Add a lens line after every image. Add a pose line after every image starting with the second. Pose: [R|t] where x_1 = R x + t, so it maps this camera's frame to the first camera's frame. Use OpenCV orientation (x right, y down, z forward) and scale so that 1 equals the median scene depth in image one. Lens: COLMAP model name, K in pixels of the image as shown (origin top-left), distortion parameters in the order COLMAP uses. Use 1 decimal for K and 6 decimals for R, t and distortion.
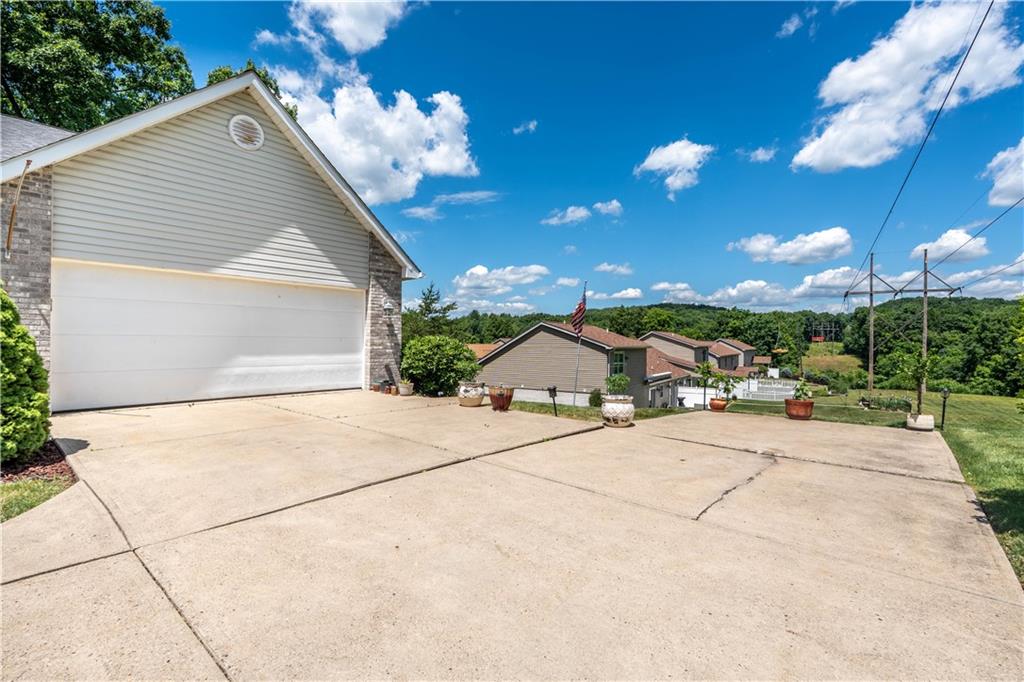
lens RADIAL K [[472.5, 0, 494.2], [0, 472.5, 337.1], [0, 0, 1]] dist [0.008887, -0.004809]
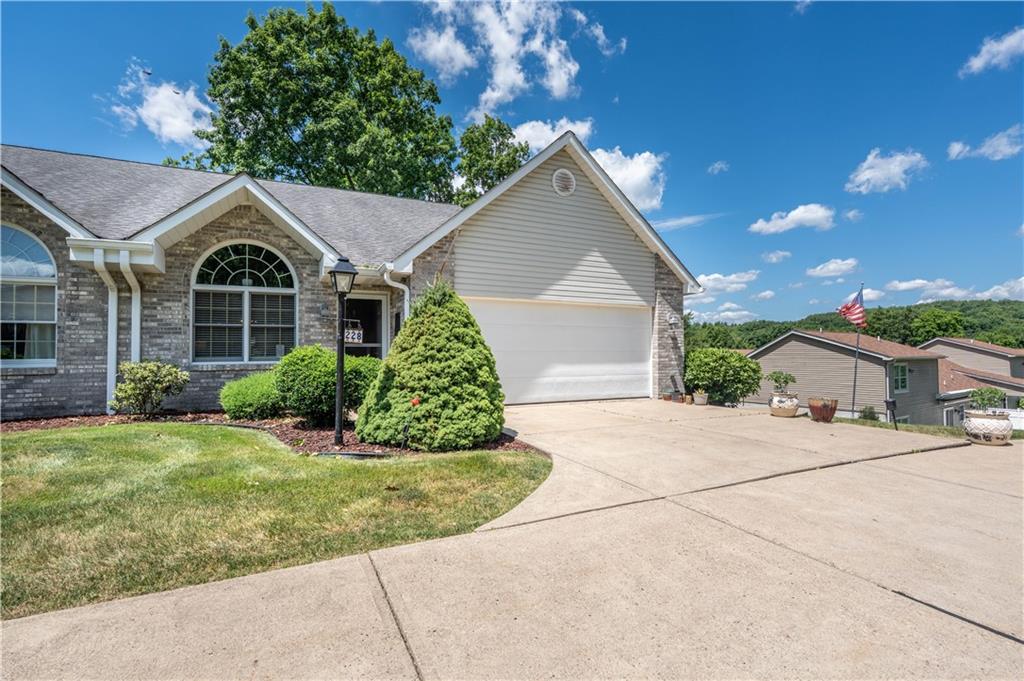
lens RADIAL K [[472.5, 0, 509.6], [0, 472.5, 344.1], [0, 0, 1]] dist [0.008887, -0.004809]
pose [[0.921788, -0.019074, -0.387225, -0.154331], [0.014558, 0.999788, -0.014592, -0.002922], [0.387421, 0.007813, 0.921870, -0.133031]]
